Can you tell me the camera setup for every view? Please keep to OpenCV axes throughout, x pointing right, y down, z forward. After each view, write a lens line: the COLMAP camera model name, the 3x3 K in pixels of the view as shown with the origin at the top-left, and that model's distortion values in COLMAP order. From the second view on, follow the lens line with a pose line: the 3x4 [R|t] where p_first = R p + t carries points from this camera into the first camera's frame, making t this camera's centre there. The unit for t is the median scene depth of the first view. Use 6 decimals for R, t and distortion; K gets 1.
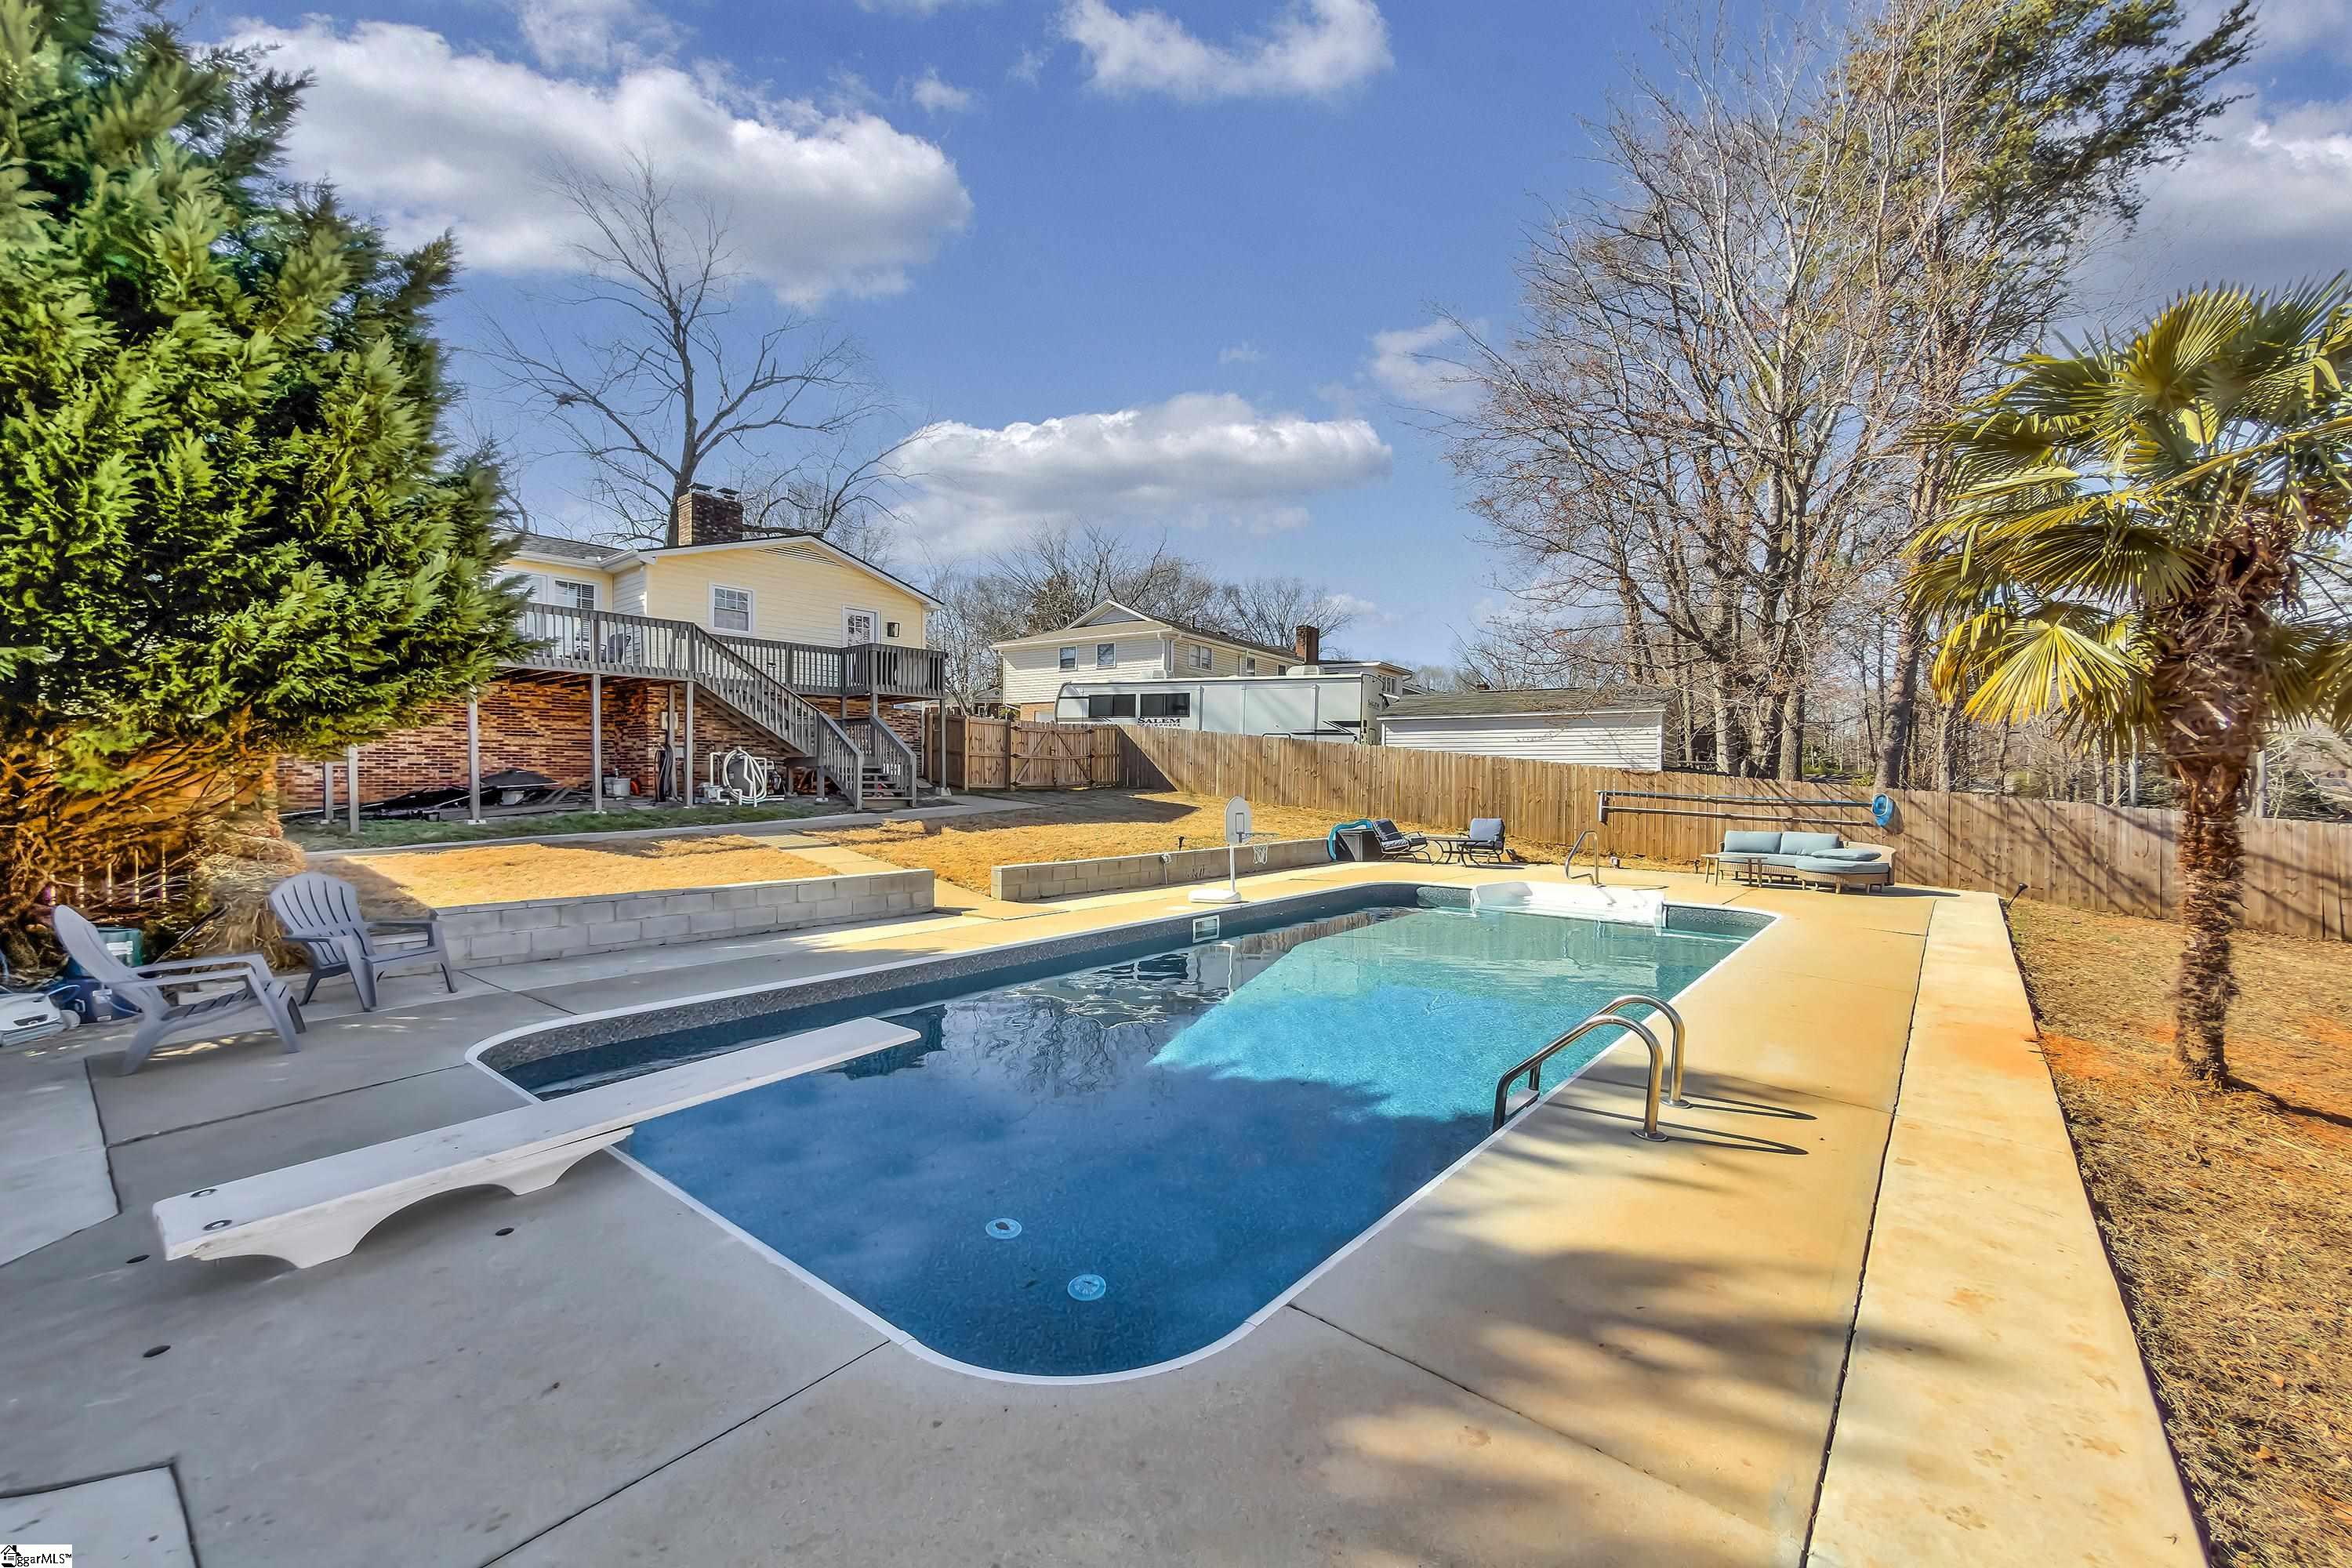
lens RADIAL K [[933.8, 0, 1169.1], [0, 933.8, 798.3], [0, 0, 1]] dist [0.001417, -0.000580]
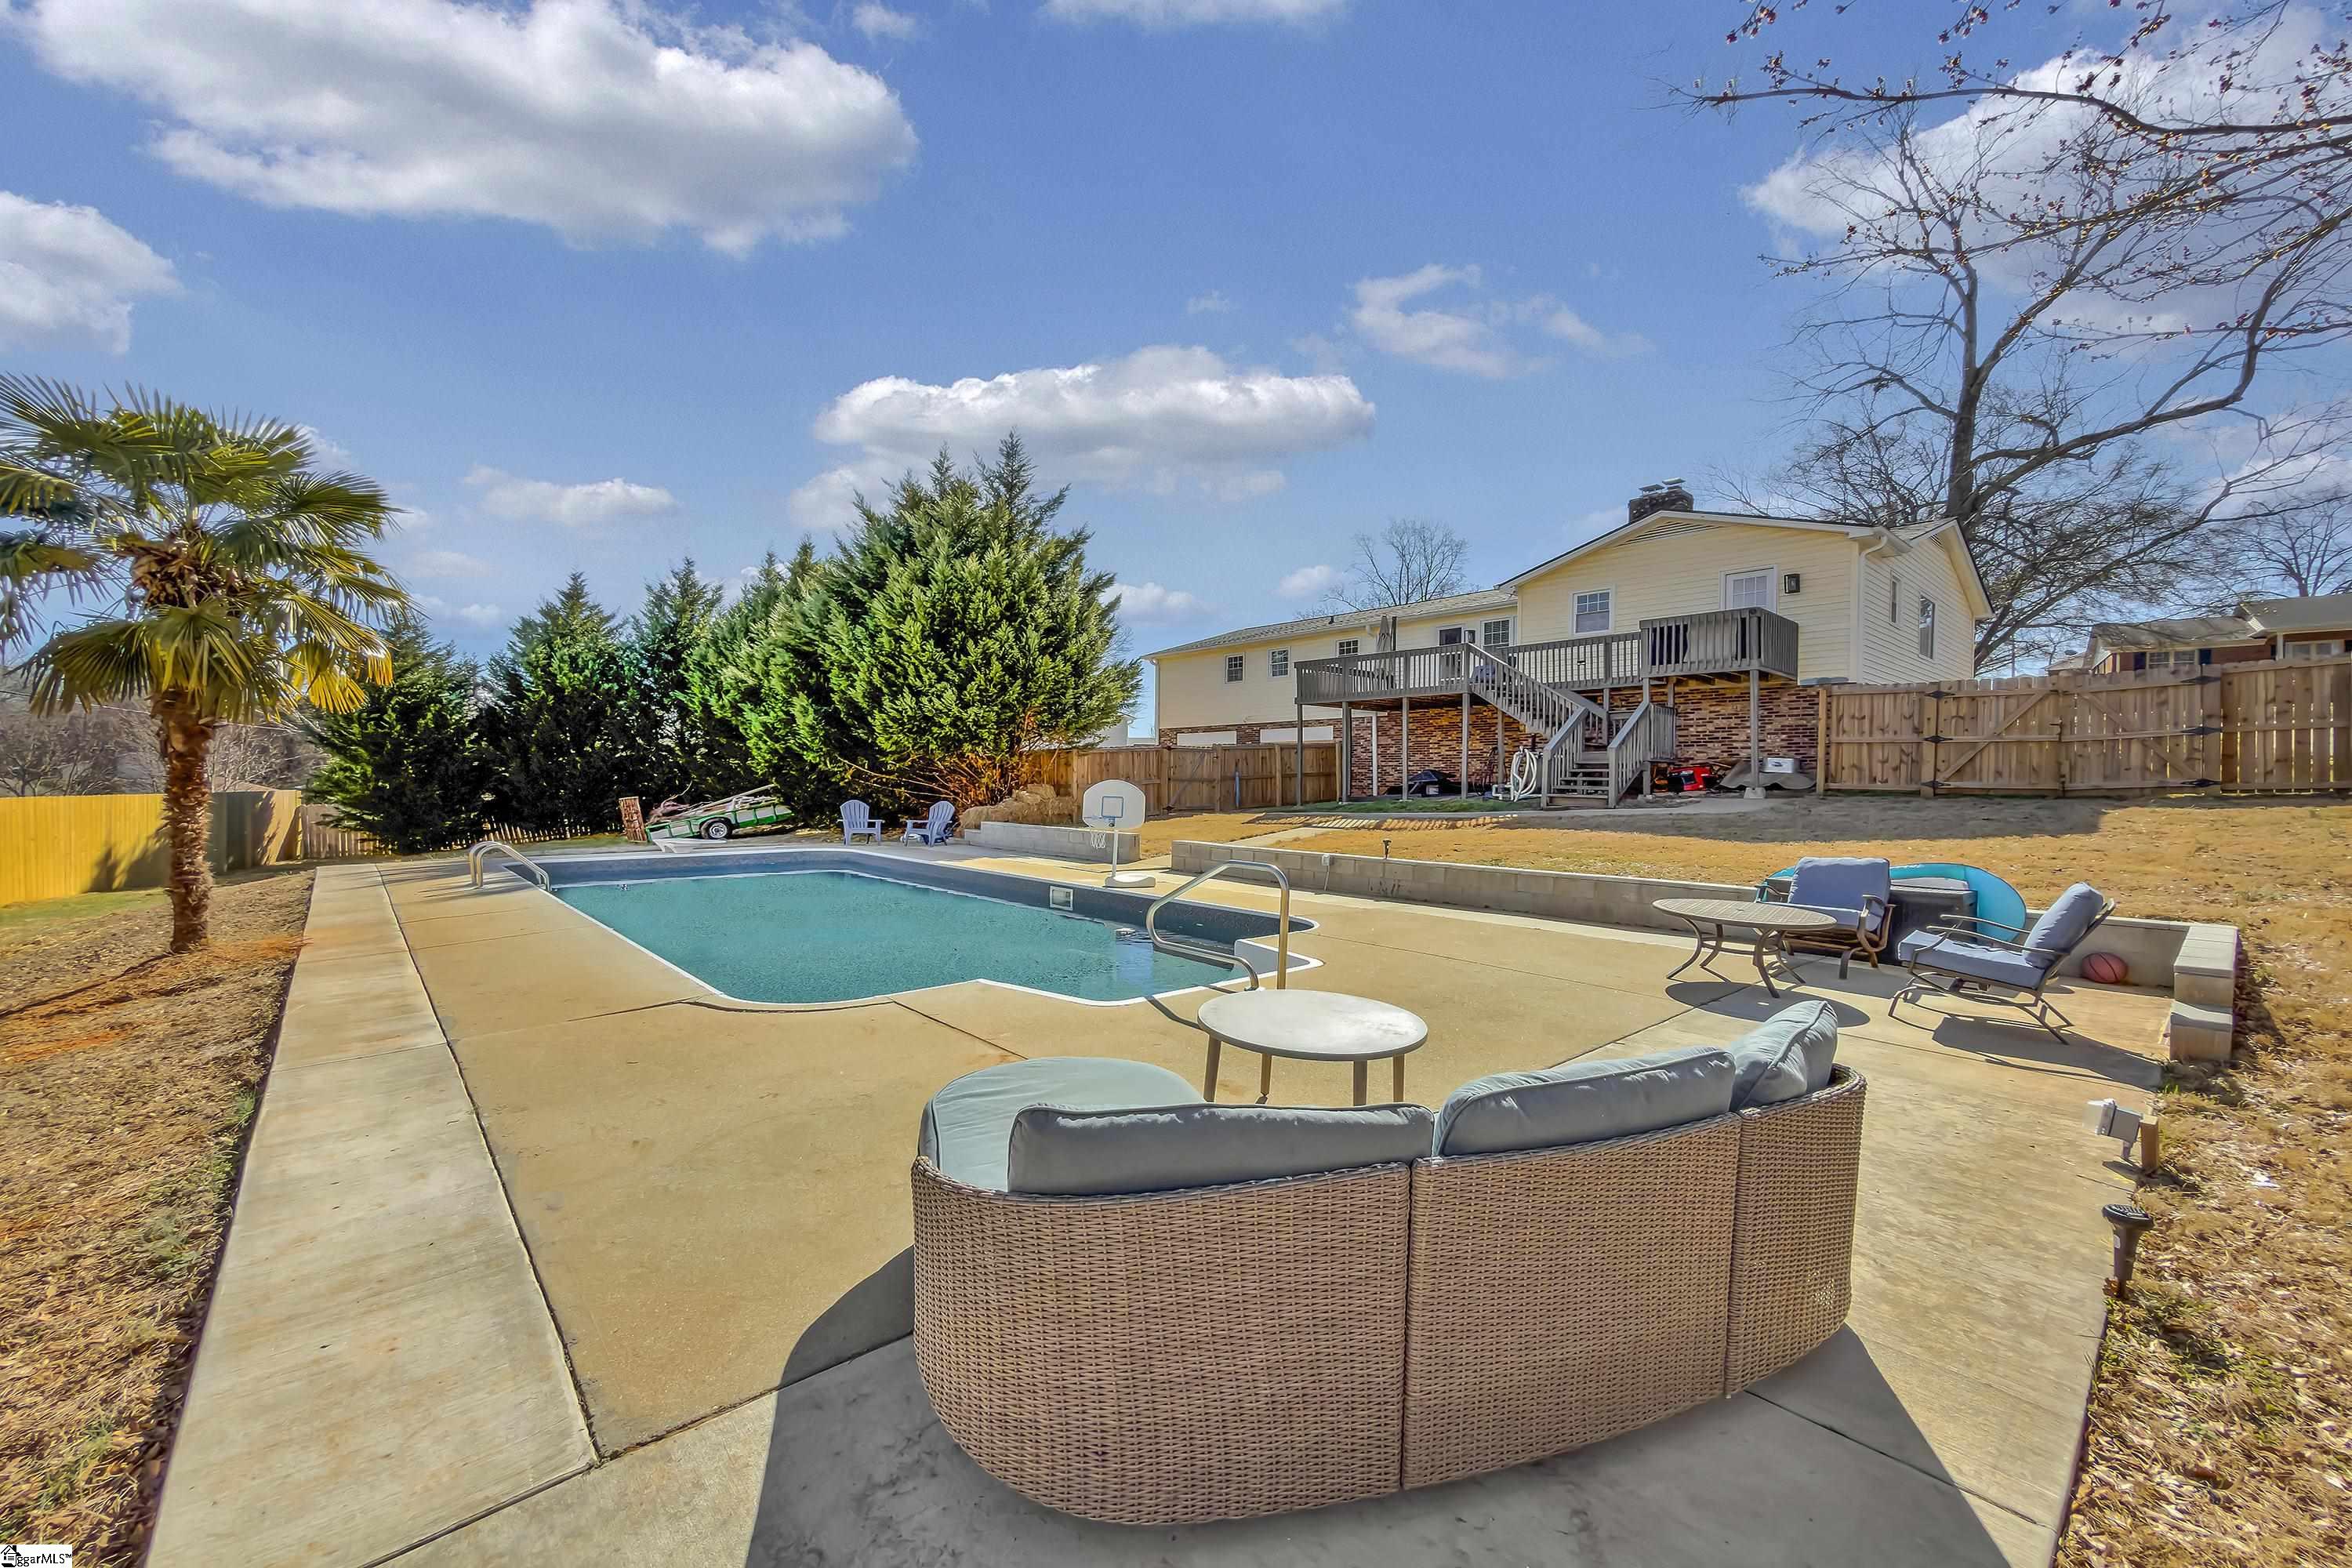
lens RADIAL K [[933.8, 0, 1179.7], [0, 933.8, 784.2], [0, 0, 1]] dist [0.001417, -0.000580]
pose [[-0.131906, -0.002441, -0.991259, 0.579591], [-0.034348, 0.999408, 0.002109, -0.000504], [0.990667, 0.034326, -0.131912, 0.667926]]
